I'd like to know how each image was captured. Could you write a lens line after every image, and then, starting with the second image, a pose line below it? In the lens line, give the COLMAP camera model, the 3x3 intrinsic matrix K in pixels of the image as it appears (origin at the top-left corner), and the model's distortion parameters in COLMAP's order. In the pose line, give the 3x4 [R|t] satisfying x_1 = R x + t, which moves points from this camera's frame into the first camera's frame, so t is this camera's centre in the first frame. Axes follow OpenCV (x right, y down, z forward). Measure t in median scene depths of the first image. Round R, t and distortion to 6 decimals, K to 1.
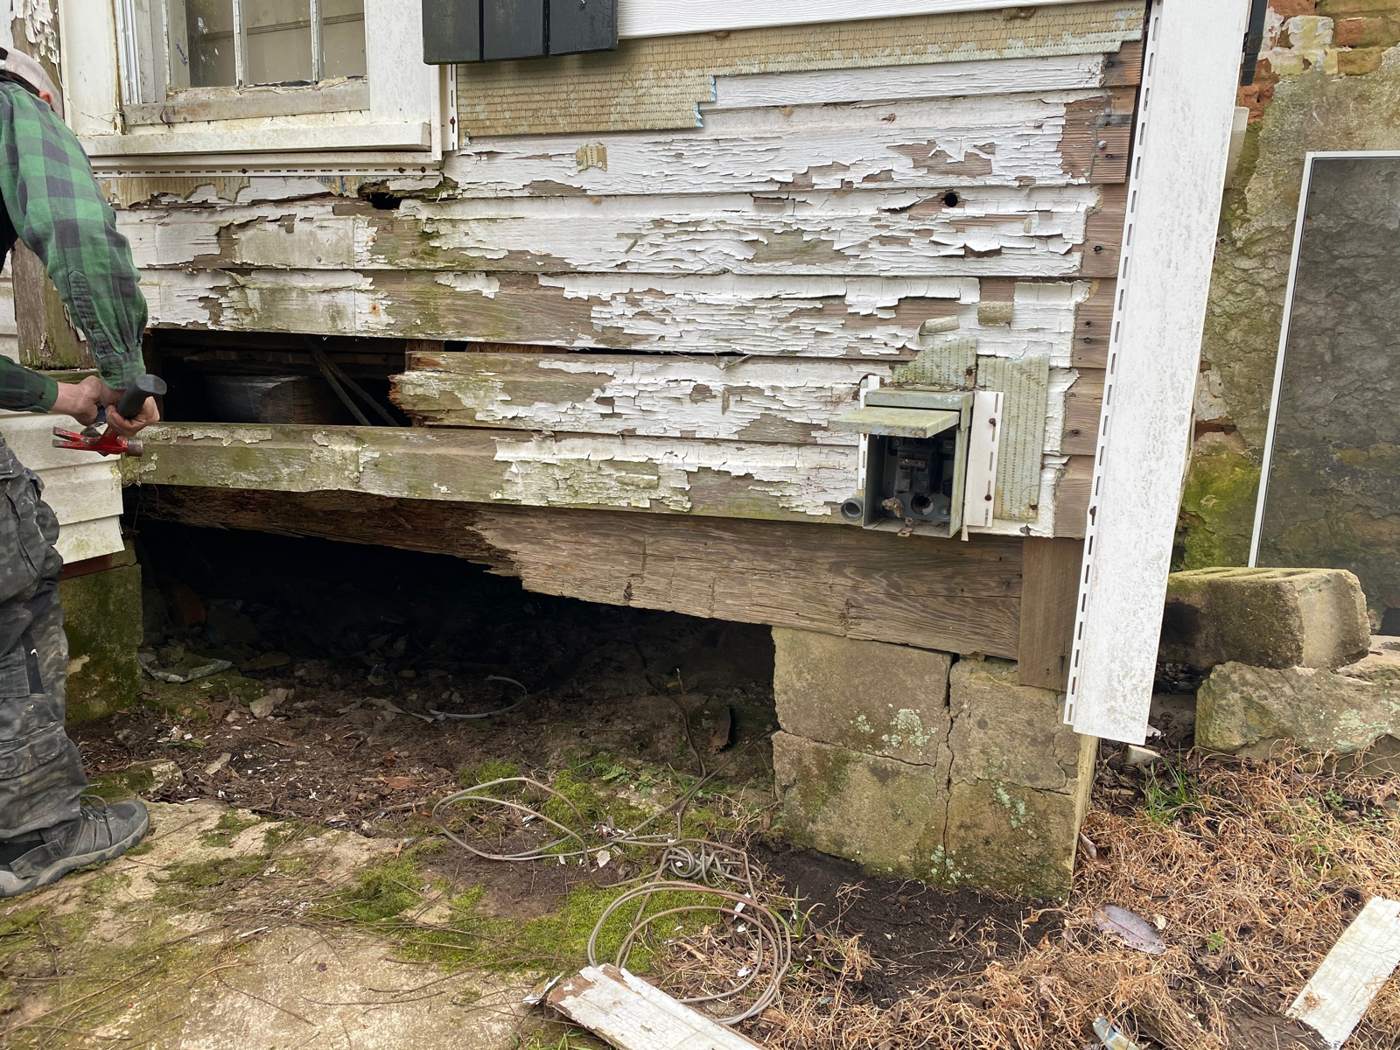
lens RADIAL K [[1130.7, 0, 697.5], [0, 1130.7, 534.3], [0, 0, 1]] dist [0.098902, -0.184378]
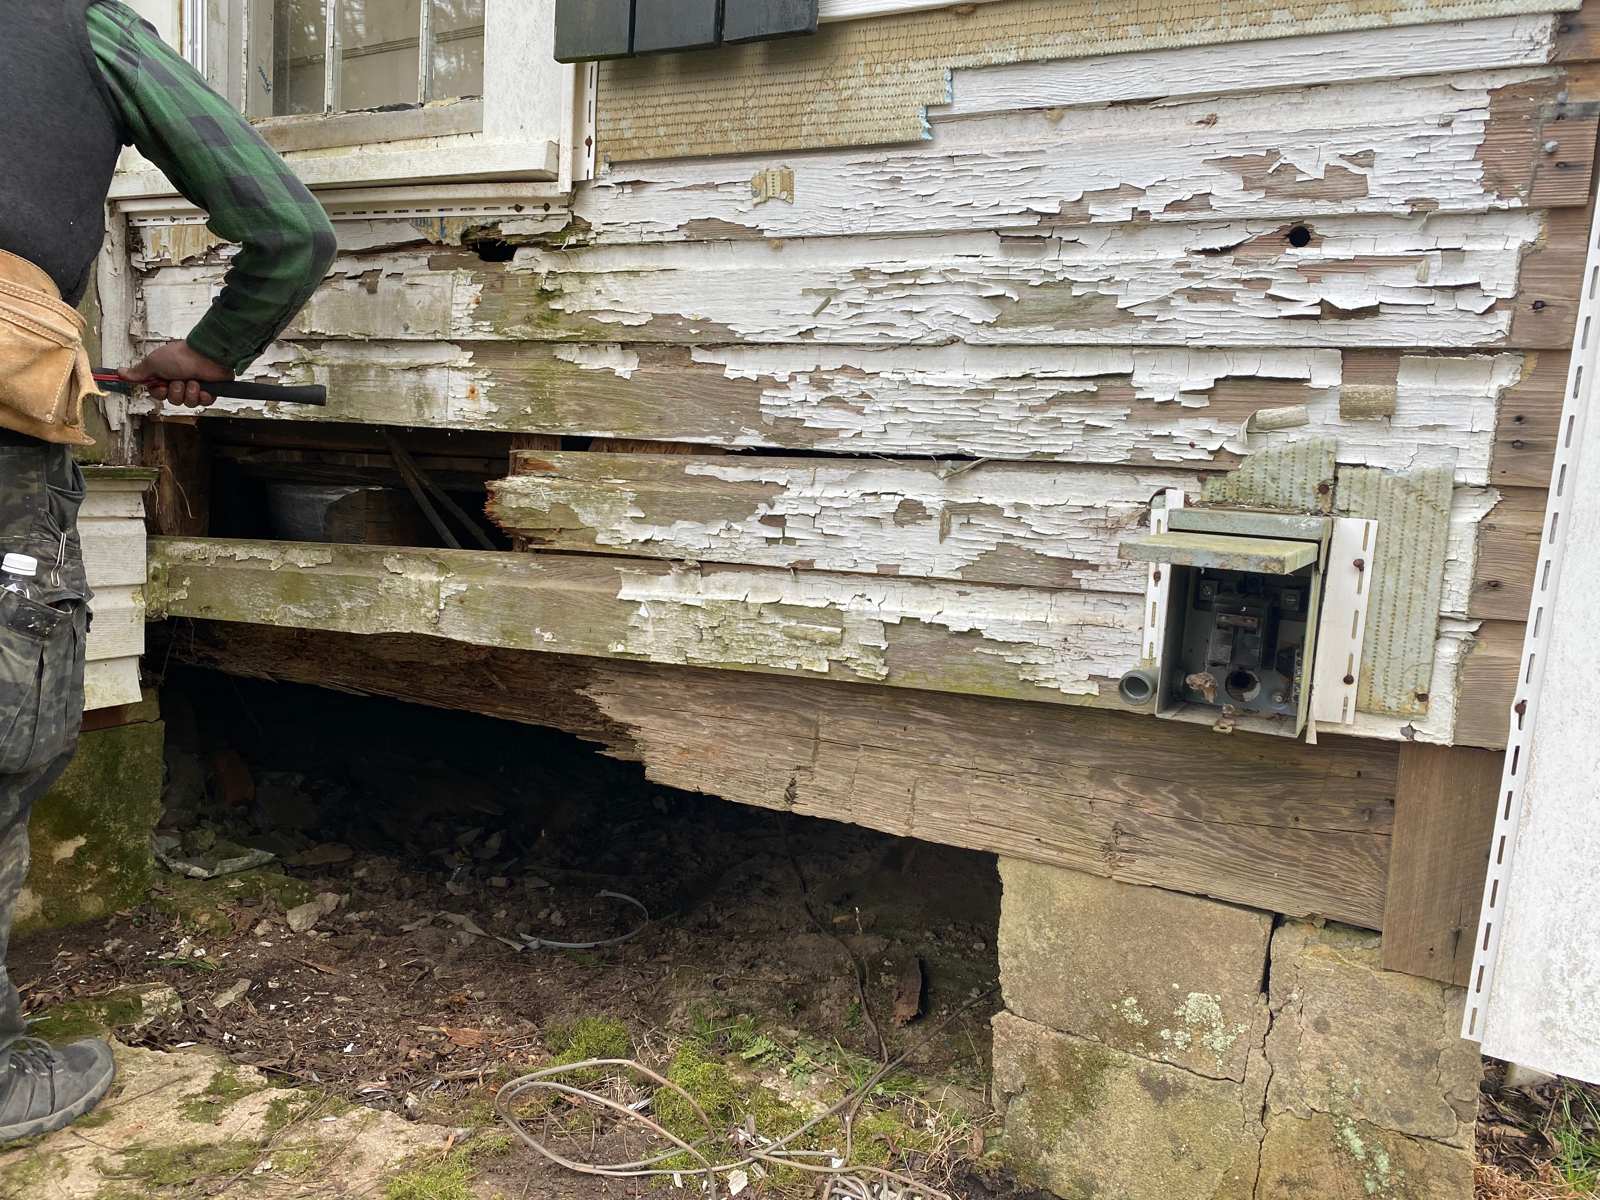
lens RADIAL K [[1309.6, 0, 768.1], [0, 1309.6, 596.8], [0, 0, 1]] dist [0.067158, -0.104089]
pose [[0.996023, 0.043260, -0.077895, -0.018269], [-0.050466, 0.994381, -0.093054, 0.007171], [0.073432, 0.096615, 0.992609, 0.184430]]
